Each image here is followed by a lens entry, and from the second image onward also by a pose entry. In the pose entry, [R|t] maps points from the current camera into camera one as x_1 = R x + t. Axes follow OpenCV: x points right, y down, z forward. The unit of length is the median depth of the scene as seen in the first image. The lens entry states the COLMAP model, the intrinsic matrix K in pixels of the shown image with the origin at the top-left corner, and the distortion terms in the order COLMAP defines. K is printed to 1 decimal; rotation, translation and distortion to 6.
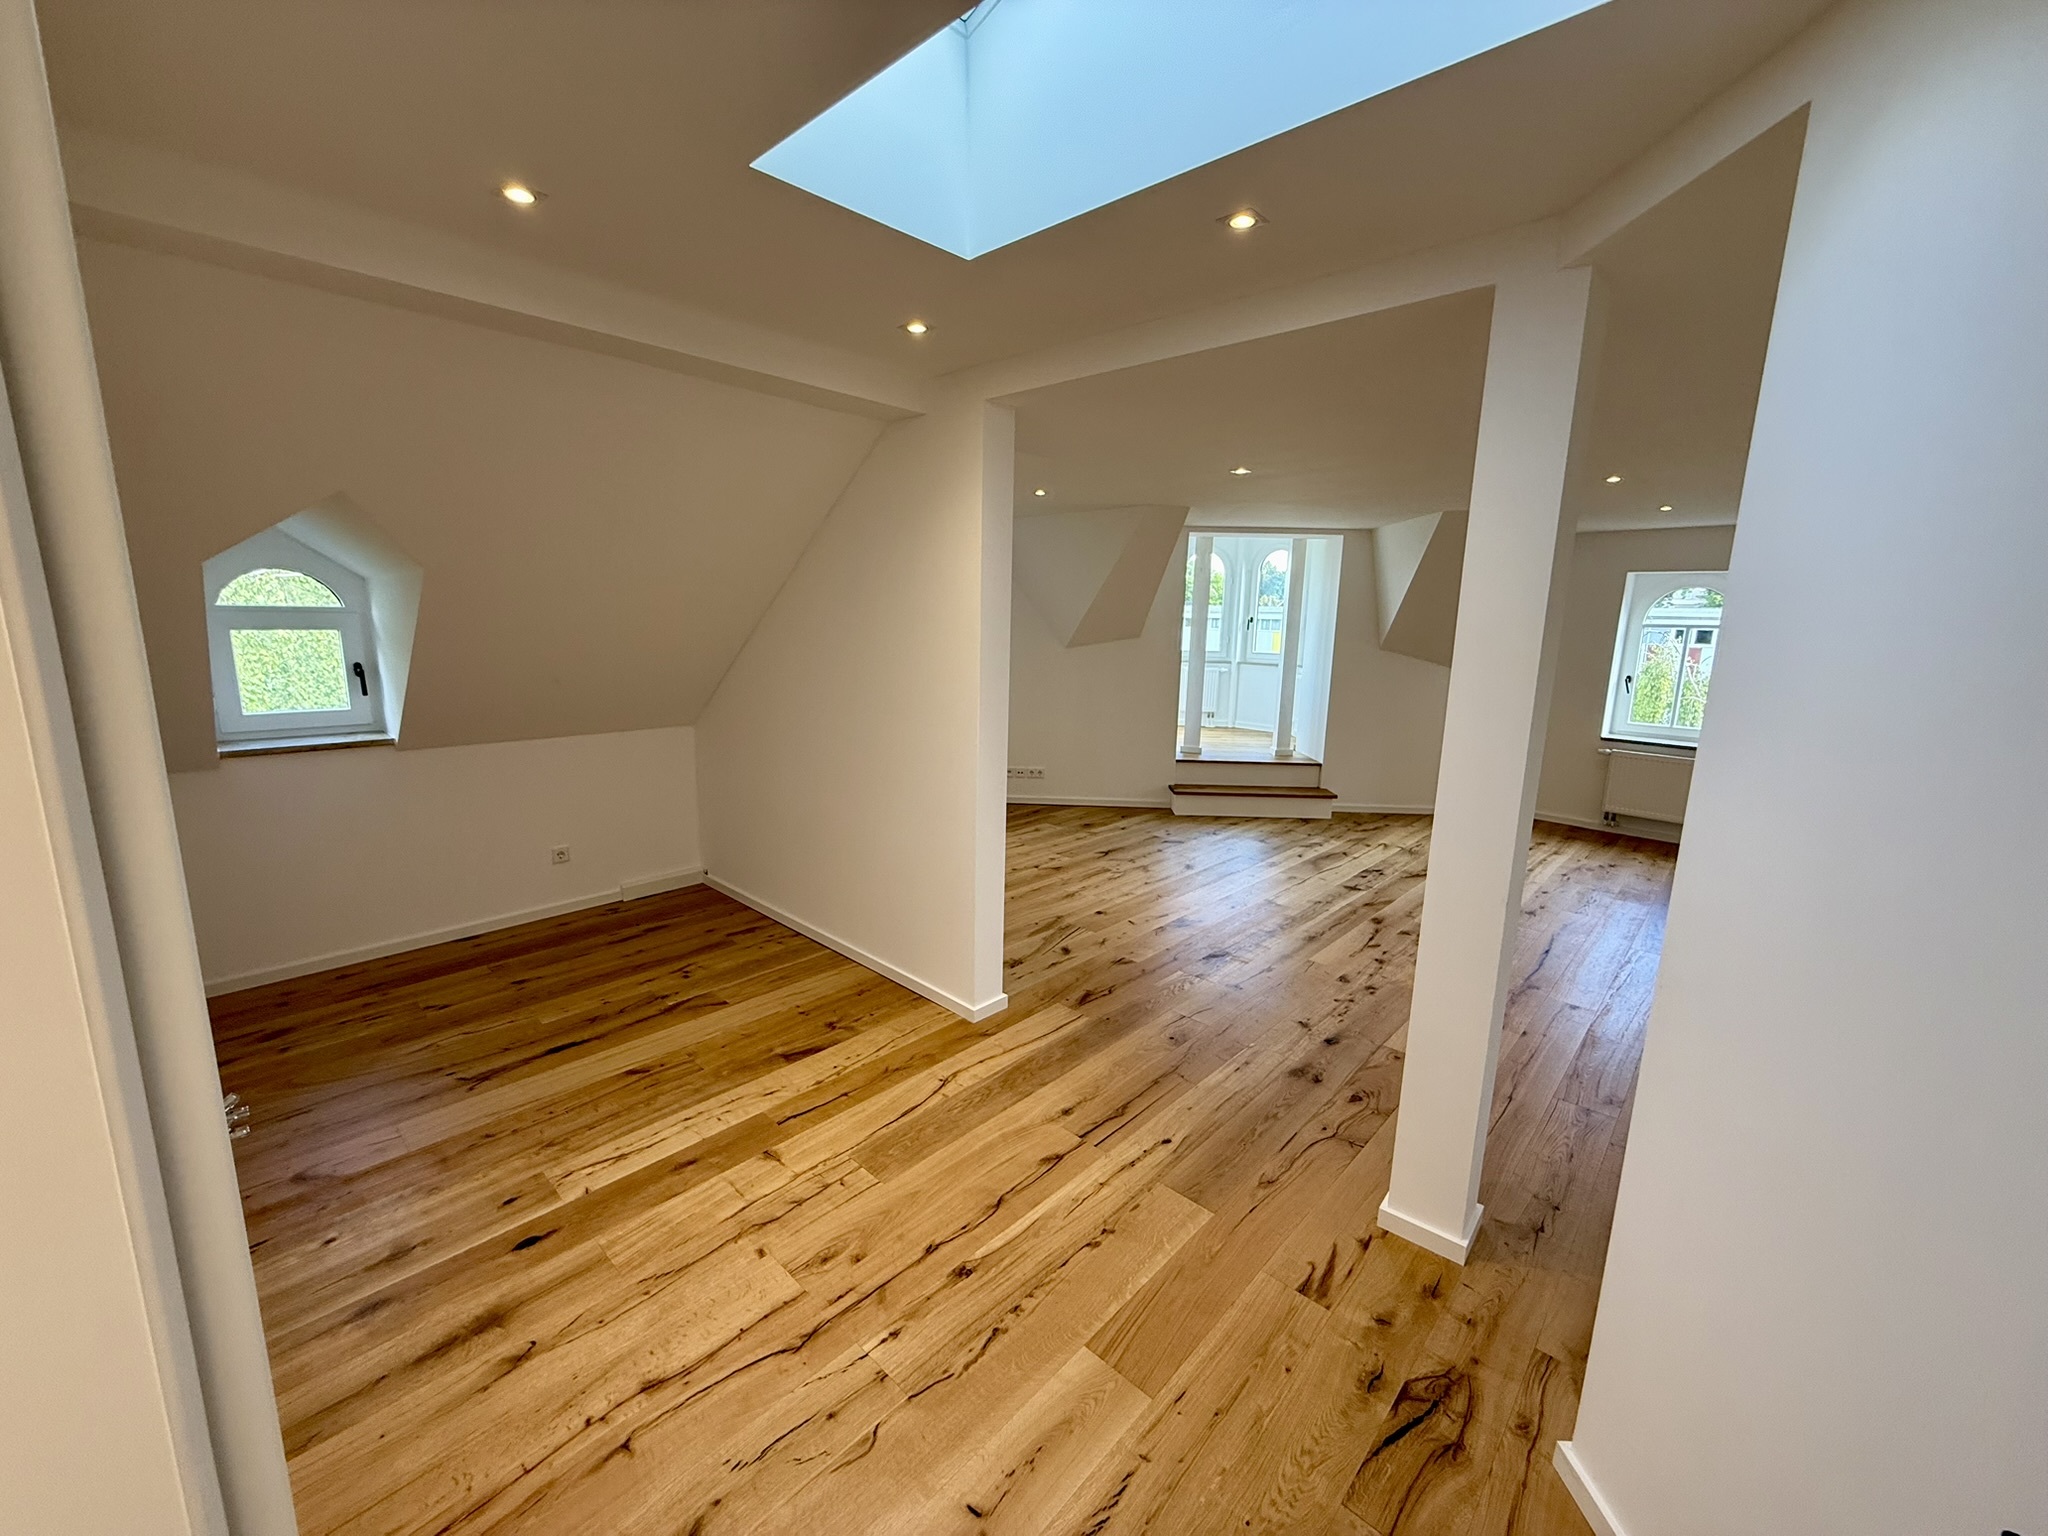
lens RADIAL K [[816.3, 0, 1022.5], [0, 816.3, 766.6], [0, 0, 1]] dist [0.000723, -0.000148]
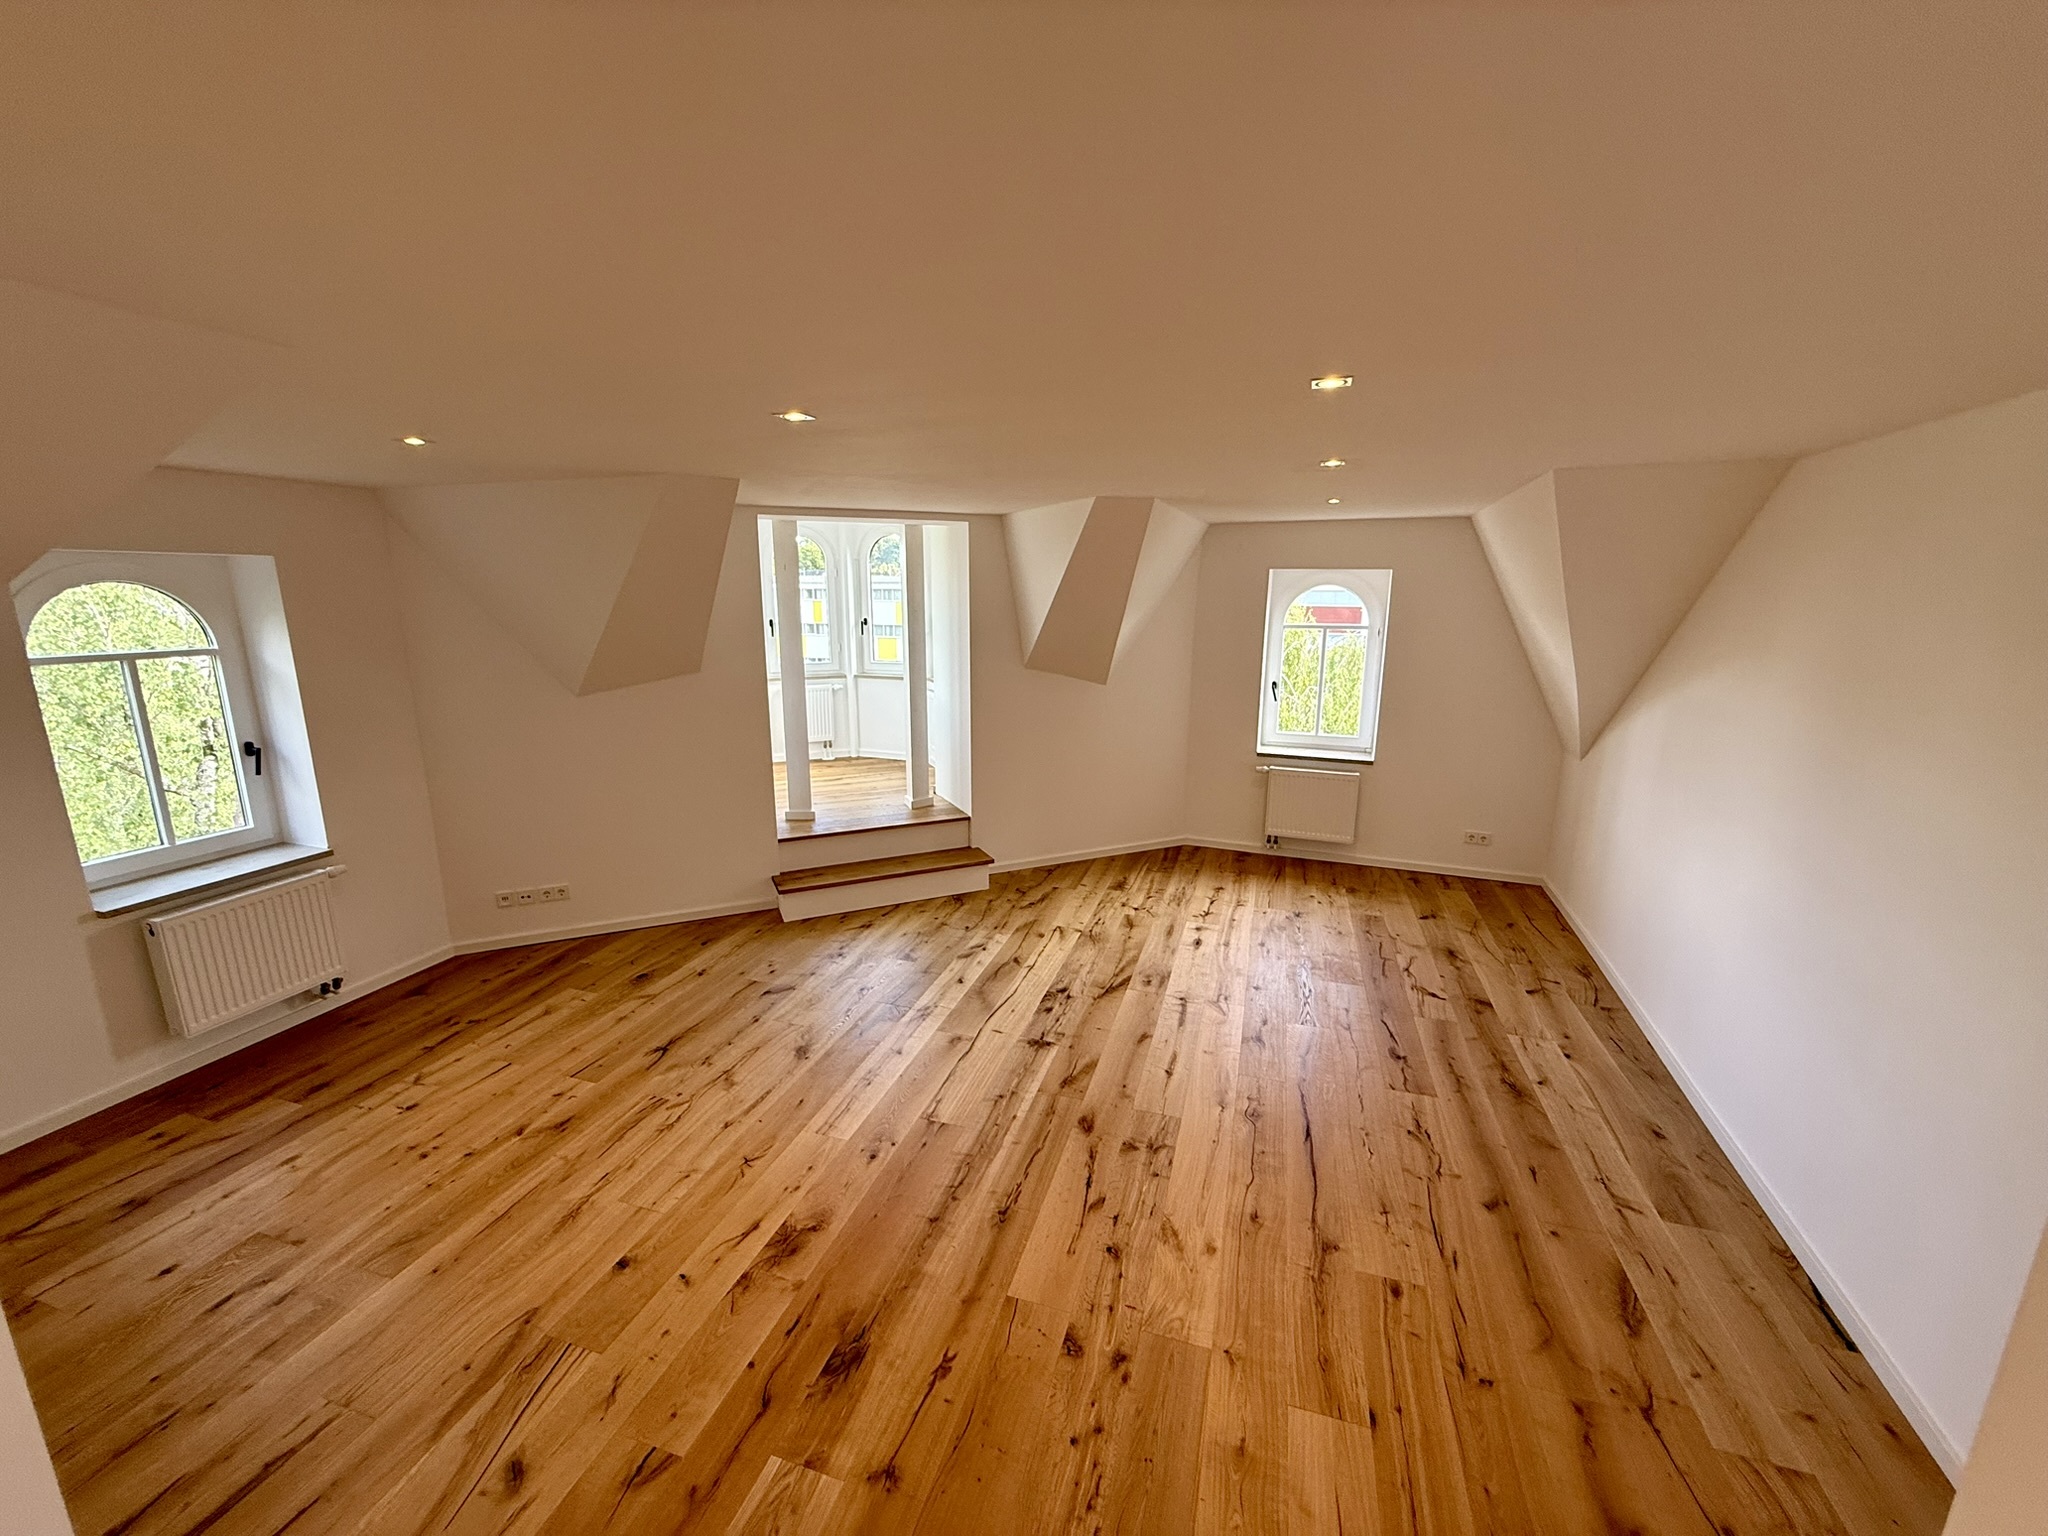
lens RADIAL K [[816.3, 0, 1022.9], [0, 816.3, 770.6], [0, 0, 1]] dist [0.000723, -0.000148]
pose [[0.902136, -0.114042, 0.416107, 0.101503], [0.096110, 0.993320, 0.063868, -0.101636], [-0.420611, -0.017625, 0.907070, 0.298763]]
